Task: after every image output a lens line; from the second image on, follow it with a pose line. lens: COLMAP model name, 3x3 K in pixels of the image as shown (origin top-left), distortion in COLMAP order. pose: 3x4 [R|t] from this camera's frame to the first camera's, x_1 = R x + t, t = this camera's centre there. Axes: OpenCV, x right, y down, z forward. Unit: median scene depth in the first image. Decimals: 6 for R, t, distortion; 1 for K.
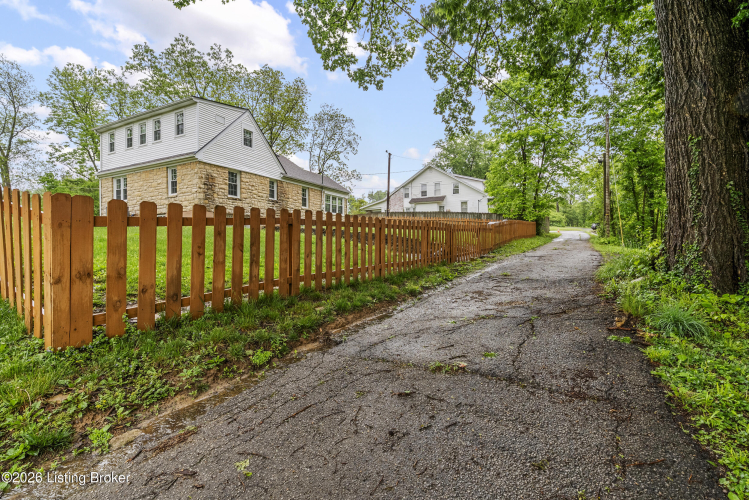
lens RADIAL K [[341.2, 0, 374.5], [0, 341.2, 250.0], [0, 0, 1]] dist [-0.000256, 0.000310]
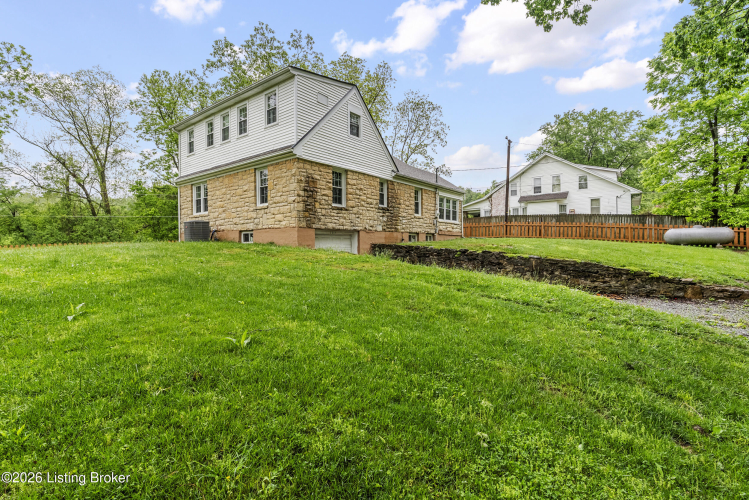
lens RADIAL K [[349.3, 0, 372.7], [0, 349.3, 252.2], [0, 0, 1]] dist [0.000340, 0.000133]
pose [[0.982139, 0.002885, -0.188133, -0.097921], [-0.000971, 0.999947, 0.010262, -0.031476], [0.188152, -0.009896, 0.982090, 0.136828]]
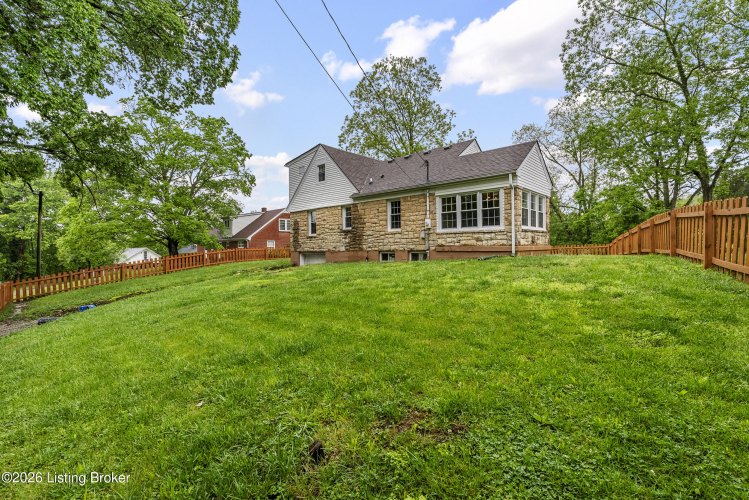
lens RADIAL K [[341.2, 0, 374.5], [0, 341.2, 250.0], [0, 0, 1]] dist [-0.000256, 0.000310]
pose [[-0.249420, 0.014741, -0.968283, 0.277462], [0.005768, 0.999889, 0.013736, -0.060235], [0.968378, -0.002159, -0.249478, 0.709096]]
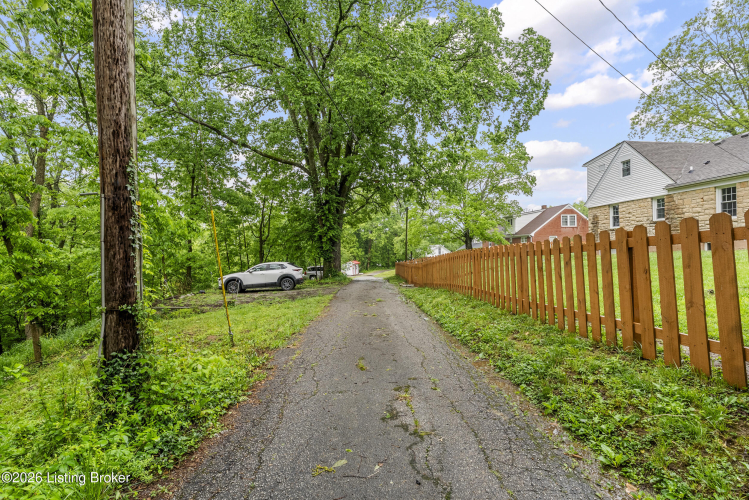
lens RADIAL K [[341.2, 0, 374.5], [0, 341.2, 250.0], [0, 0, 1]] dist [-0.000256, 0.000310]
pose [[-0.827691, 0.016640, -0.560937, 0.429856], [0.012884, 0.999860, 0.010648, -0.051116], [0.561036, 0.001586, -0.827790, 0.727680]]
